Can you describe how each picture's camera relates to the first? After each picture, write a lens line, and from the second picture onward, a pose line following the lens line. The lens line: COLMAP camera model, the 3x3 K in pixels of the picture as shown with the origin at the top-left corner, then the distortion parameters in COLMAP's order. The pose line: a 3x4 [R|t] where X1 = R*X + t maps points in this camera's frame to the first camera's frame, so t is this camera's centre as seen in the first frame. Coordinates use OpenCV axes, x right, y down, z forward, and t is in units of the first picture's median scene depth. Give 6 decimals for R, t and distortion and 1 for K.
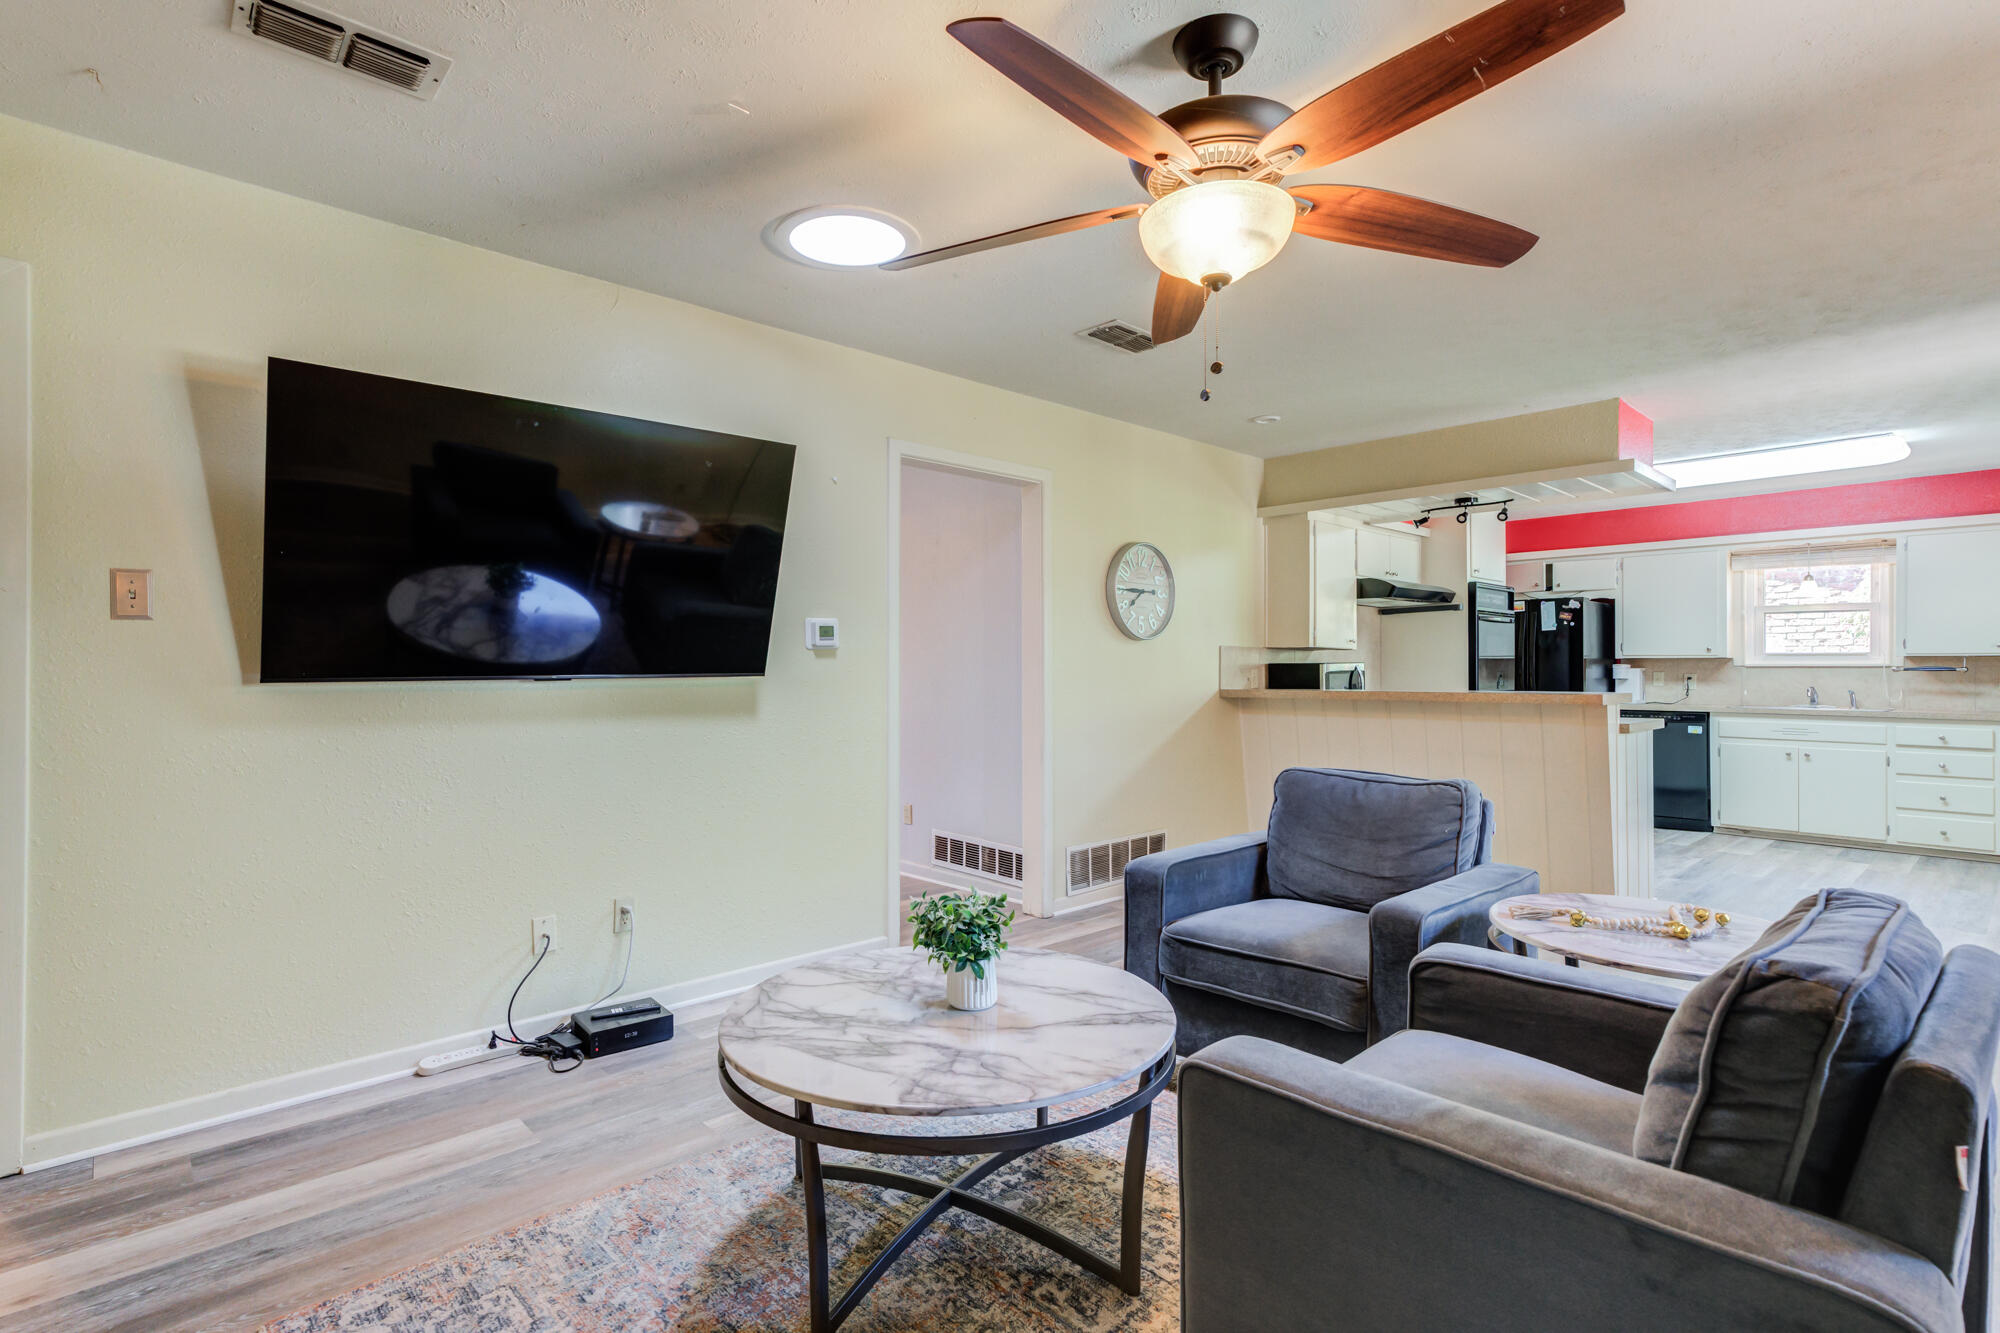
lens RADIAL K [[972.5, 0, 1023.2], [0, 972.5, 664.1], [0, 0, 1]] dist [0.002419, 0.007927]
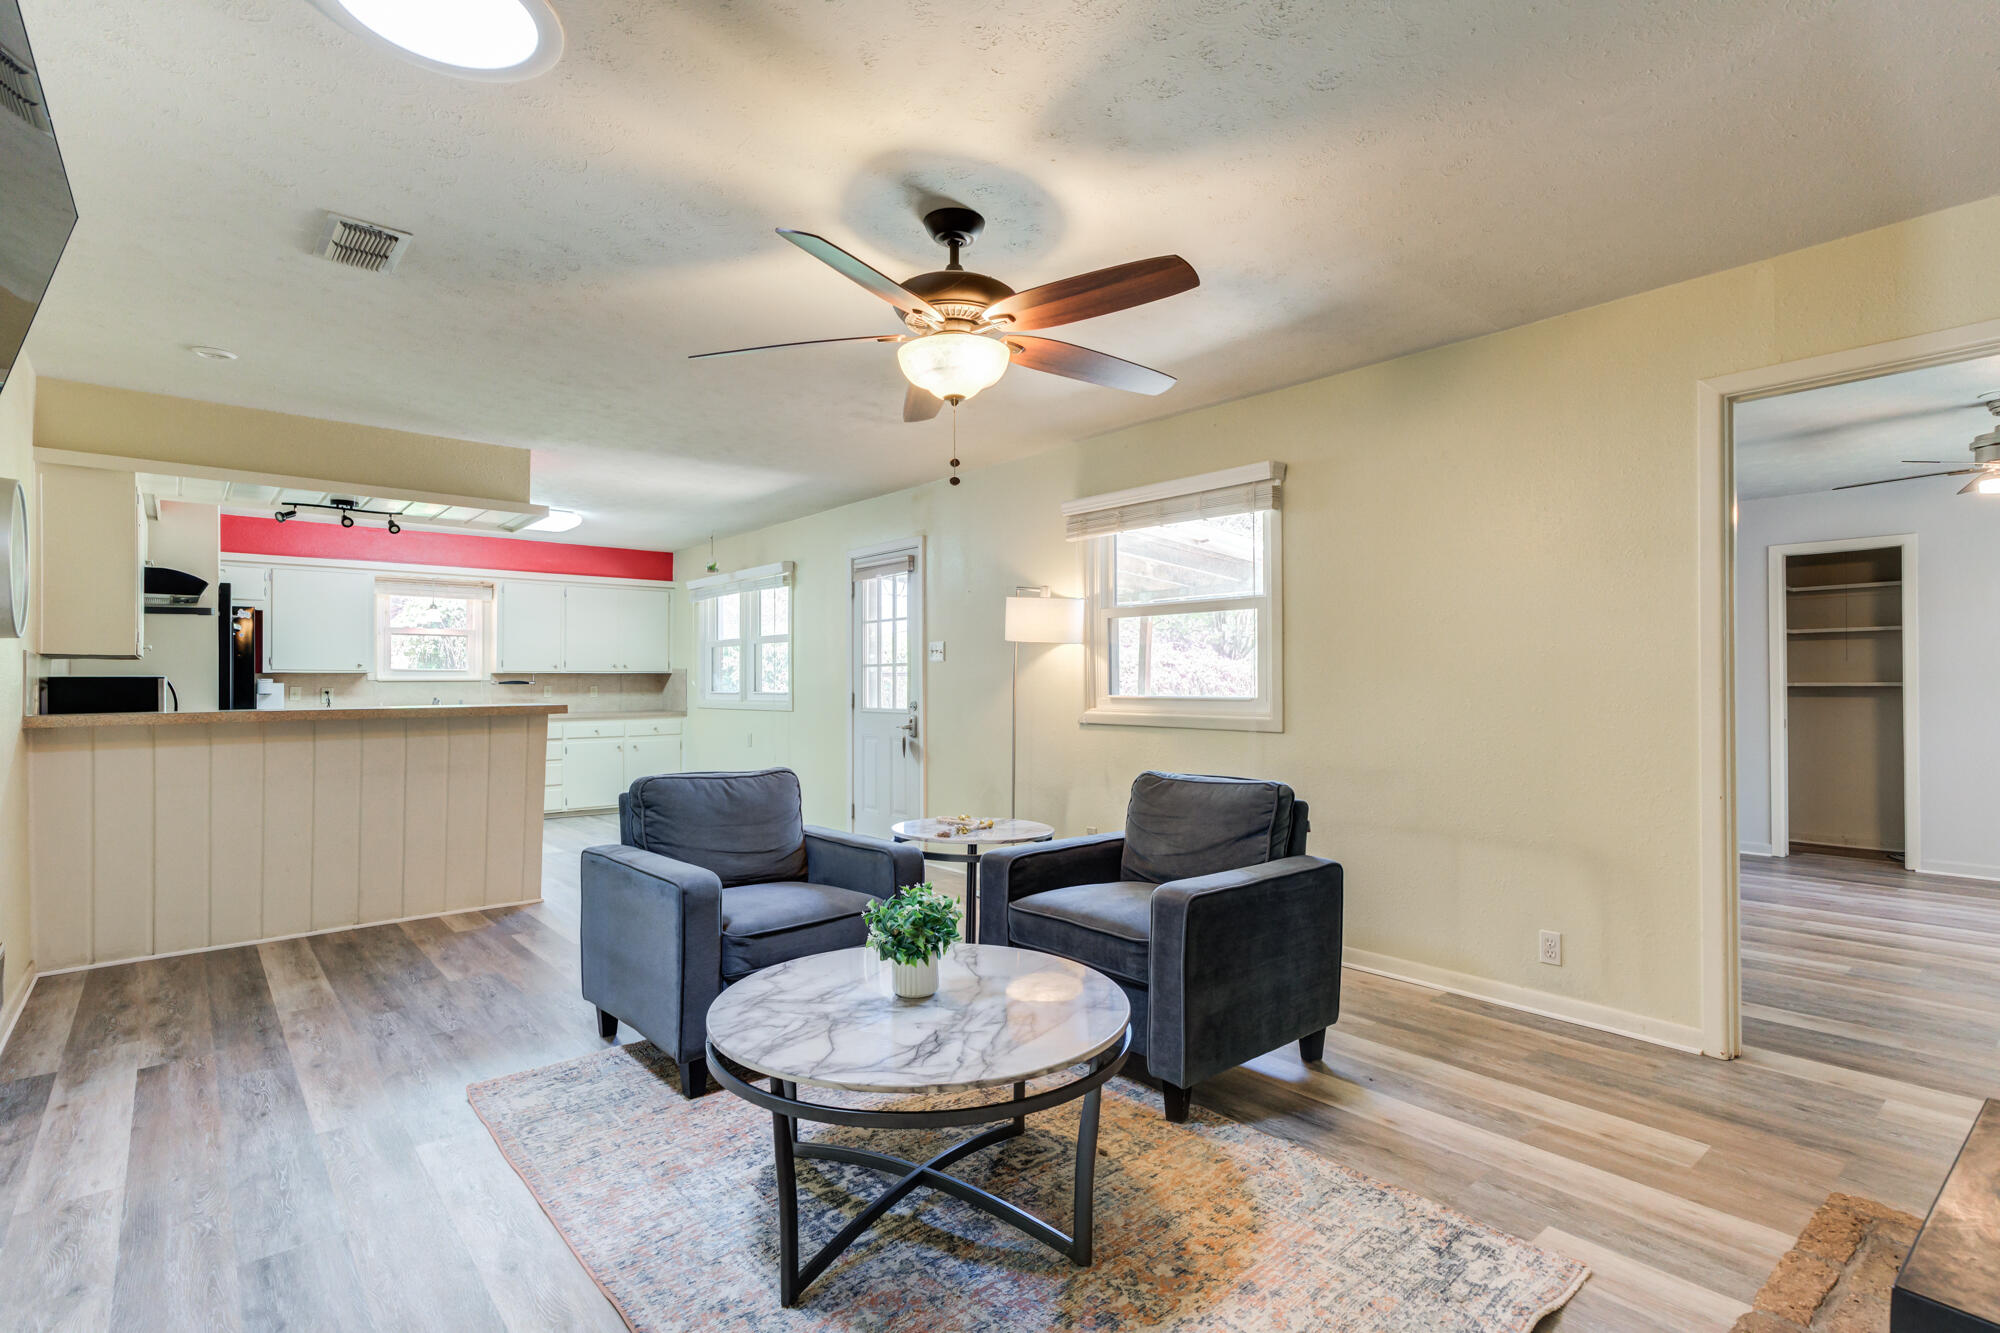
lens RADIAL K [[972.5, 0, 983.5], [0, 972.5, 675.8], [0, 0, 1]] dist [0.002419, 0.007927]
pose [[0.070679, 0.005220, 0.997485, -0.409077], [-0.003537, 0.999981, -0.004983, 0.000058], [-0.997493, -0.003176, 0.070696, 0.305633]]
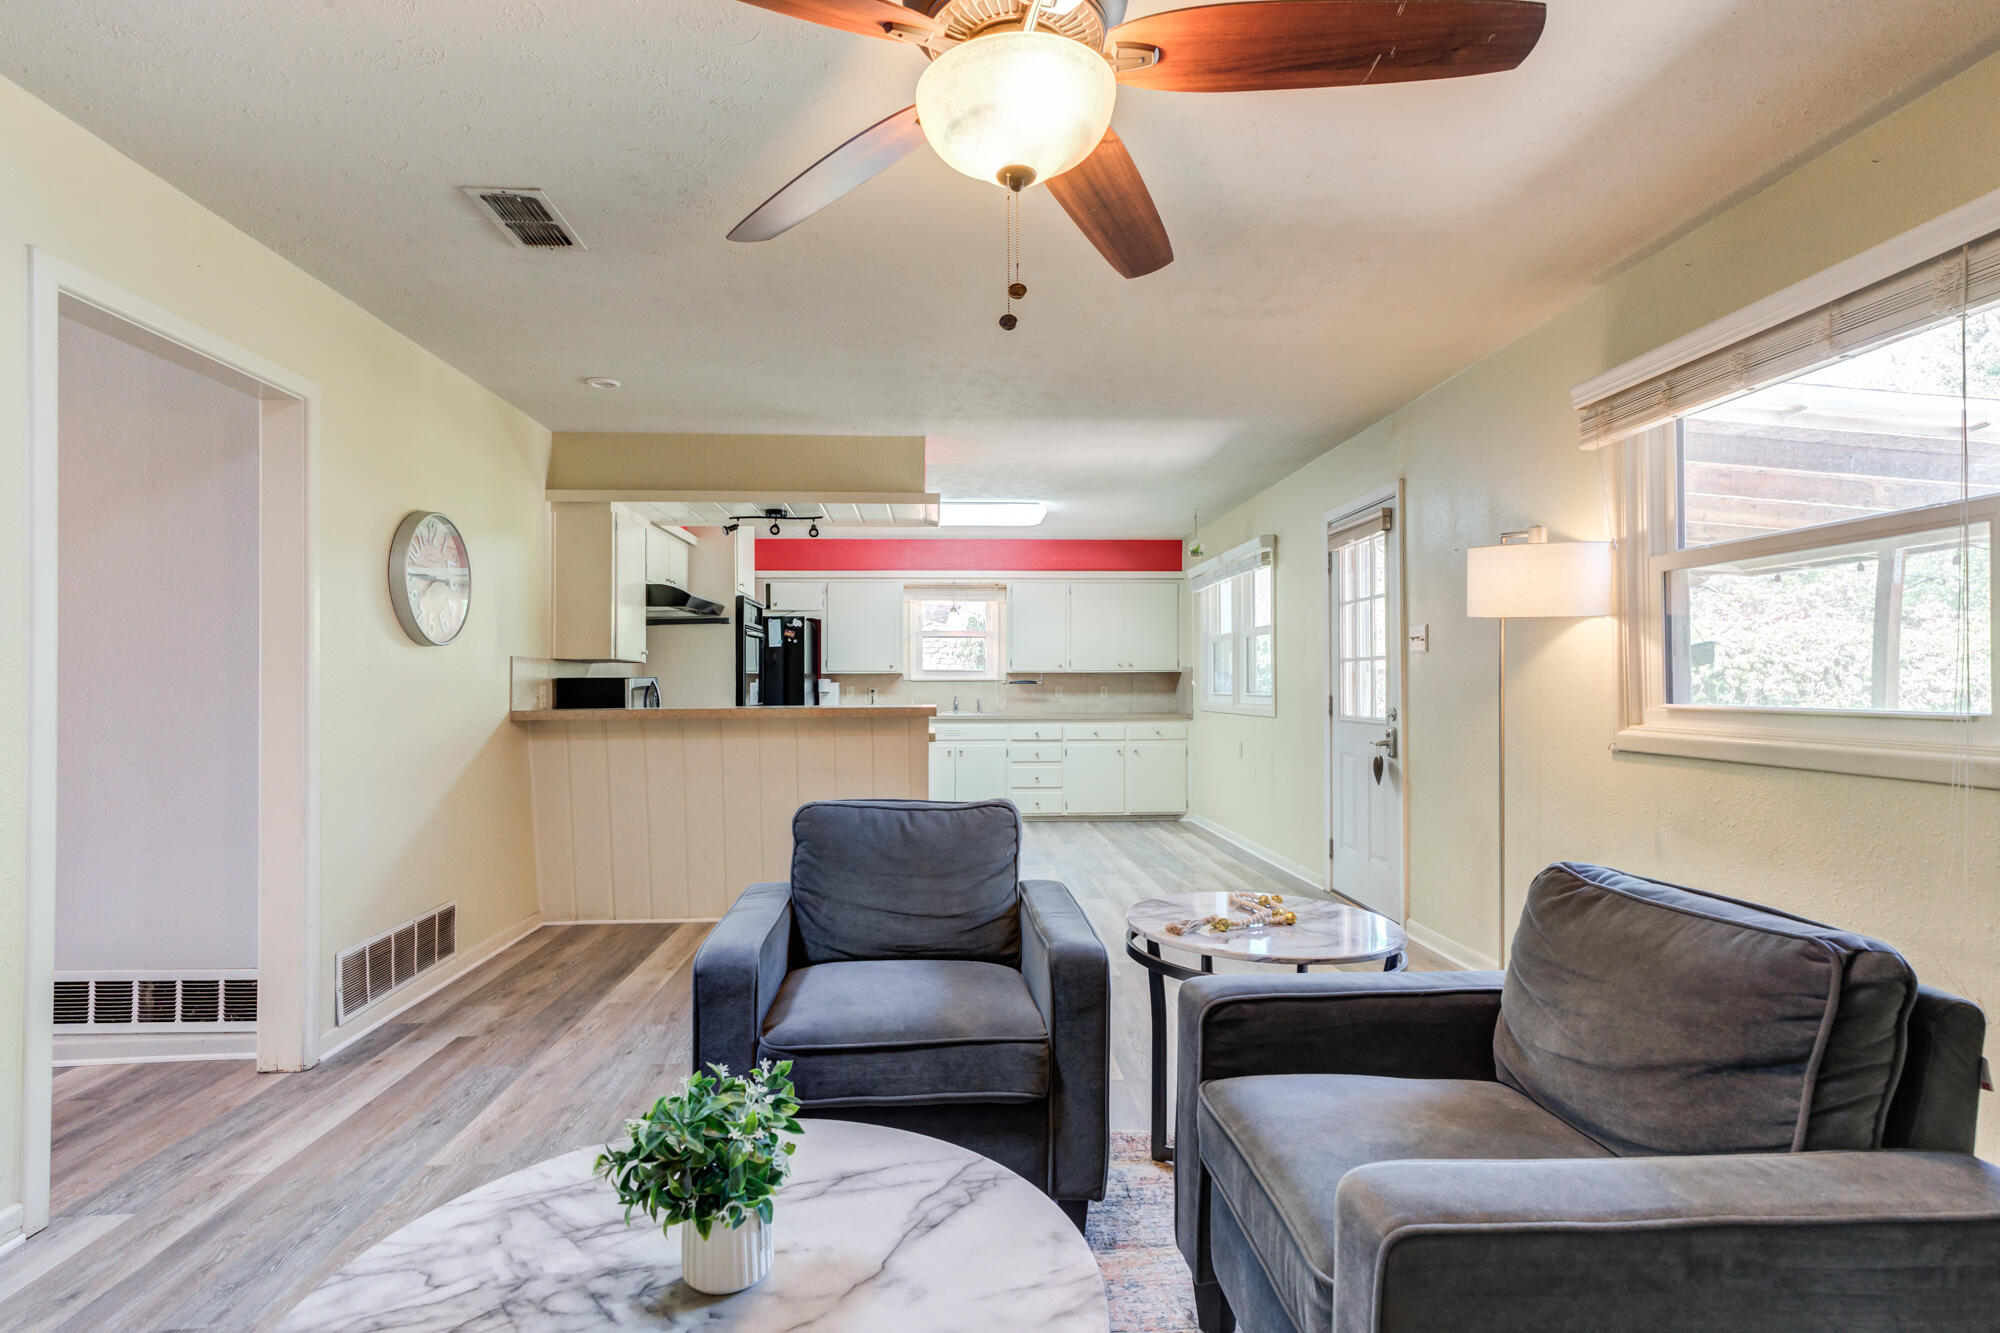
lens RADIAL K [[972.5, 0, 984.6], [0, 972.5, 676.2], [0, 0, 1]] dist [0.002419, 0.007927]
pose [[0.657805, 0.002216, 0.753185, -0.138574], [-0.000297, 0.999996, -0.002682, -0.000115], [-0.753188, 0.001541, 0.657803, 0.183205]]
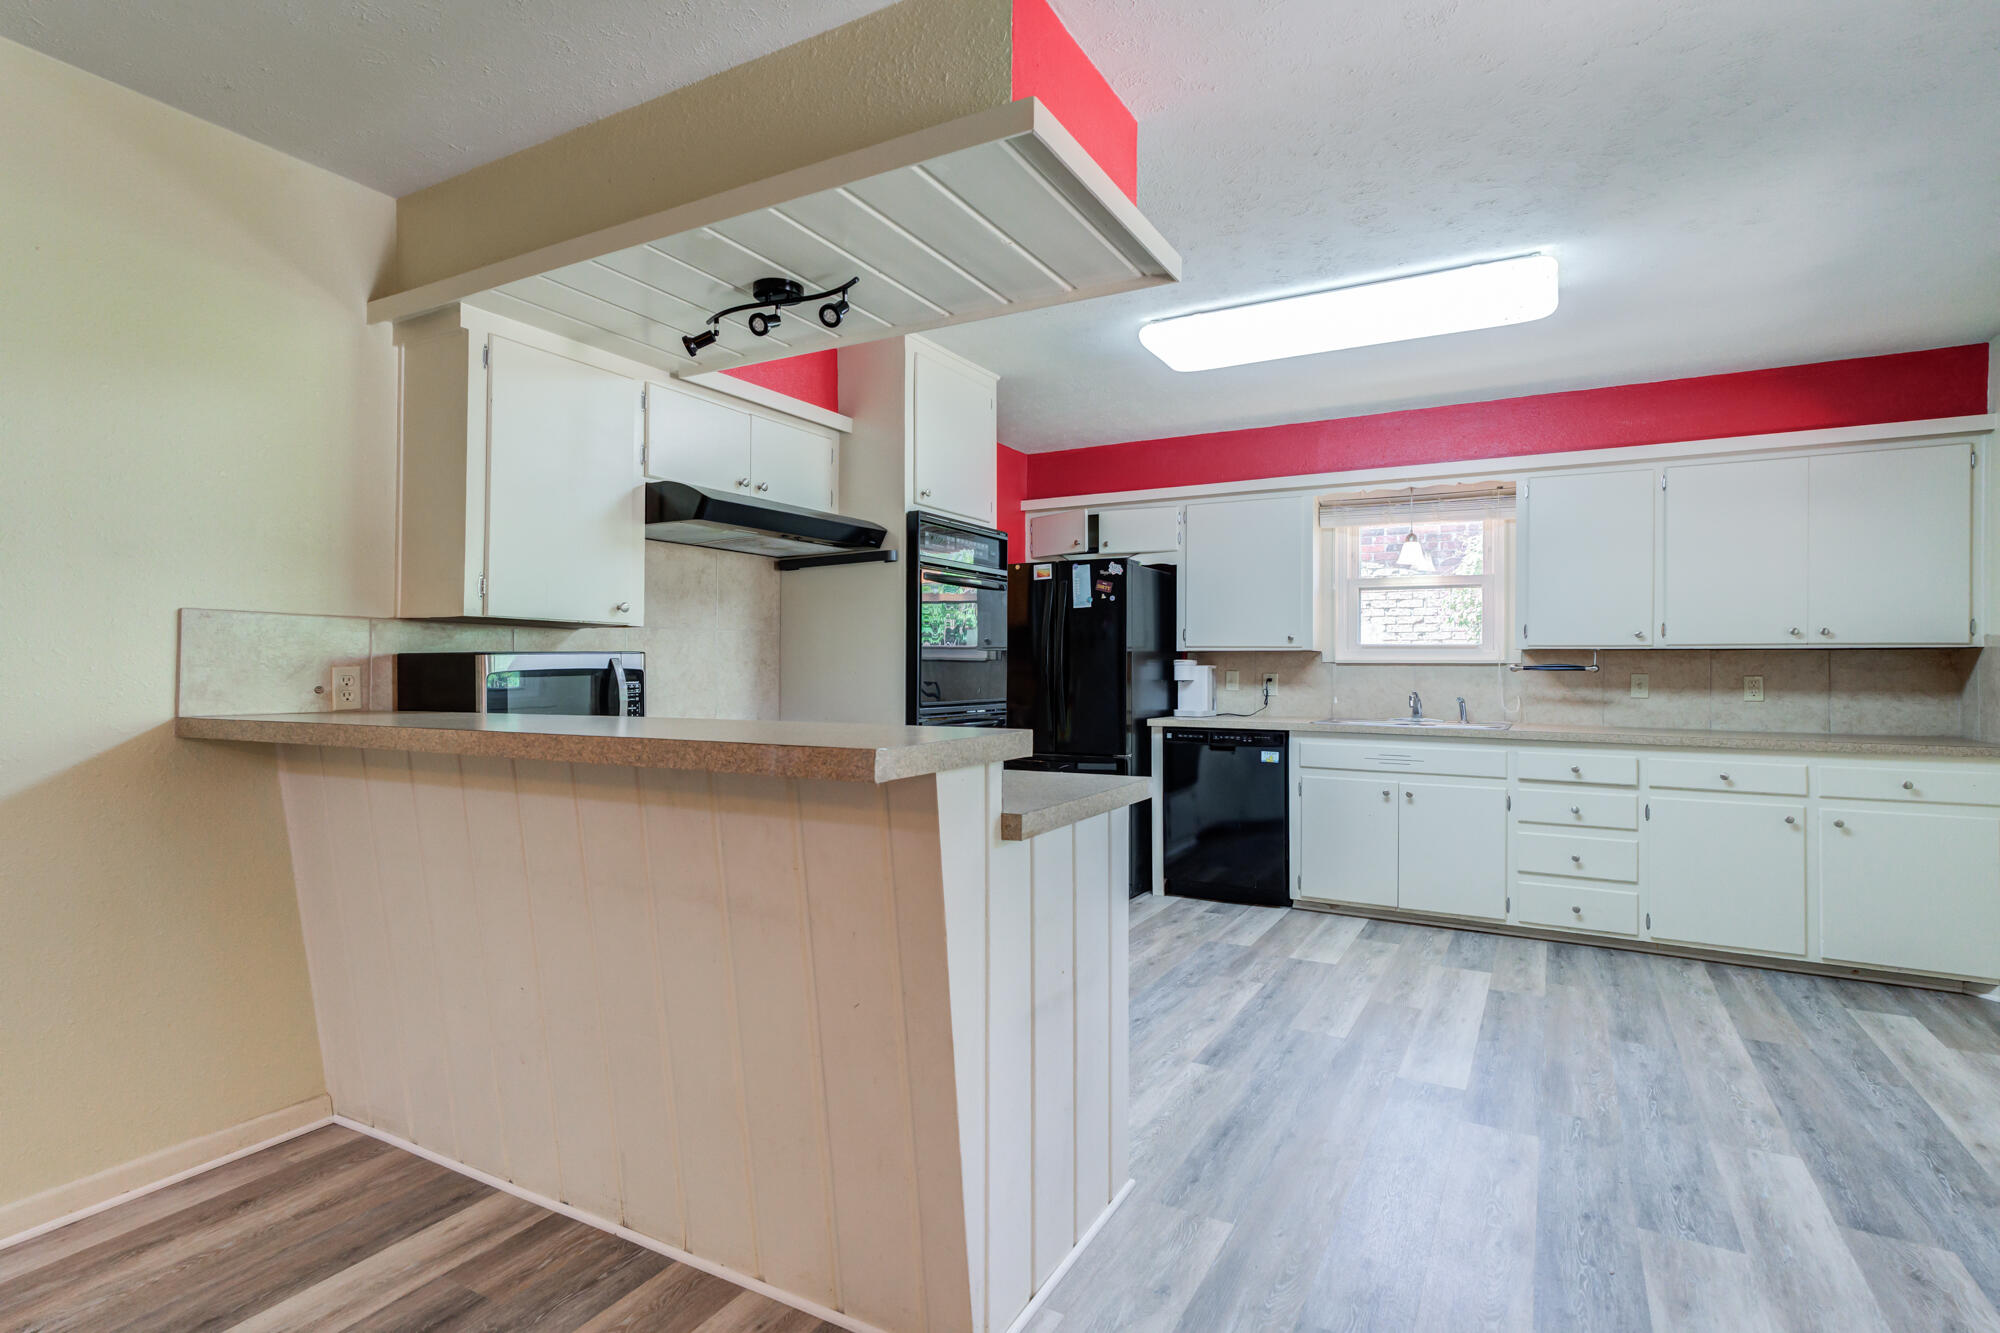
lens RADIAL K [[972.5, 0, 972.2], [0, 972.5, 652.9], [0, 0, 1]] dist [0.002419, 0.007927]
pose [[0.964776, 0.005909, 0.263007, 0.386839], [-0.005001, 0.999979, -0.004121, -0.000852], [-0.263026, 0.002661, 0.964785, 0.499362]]
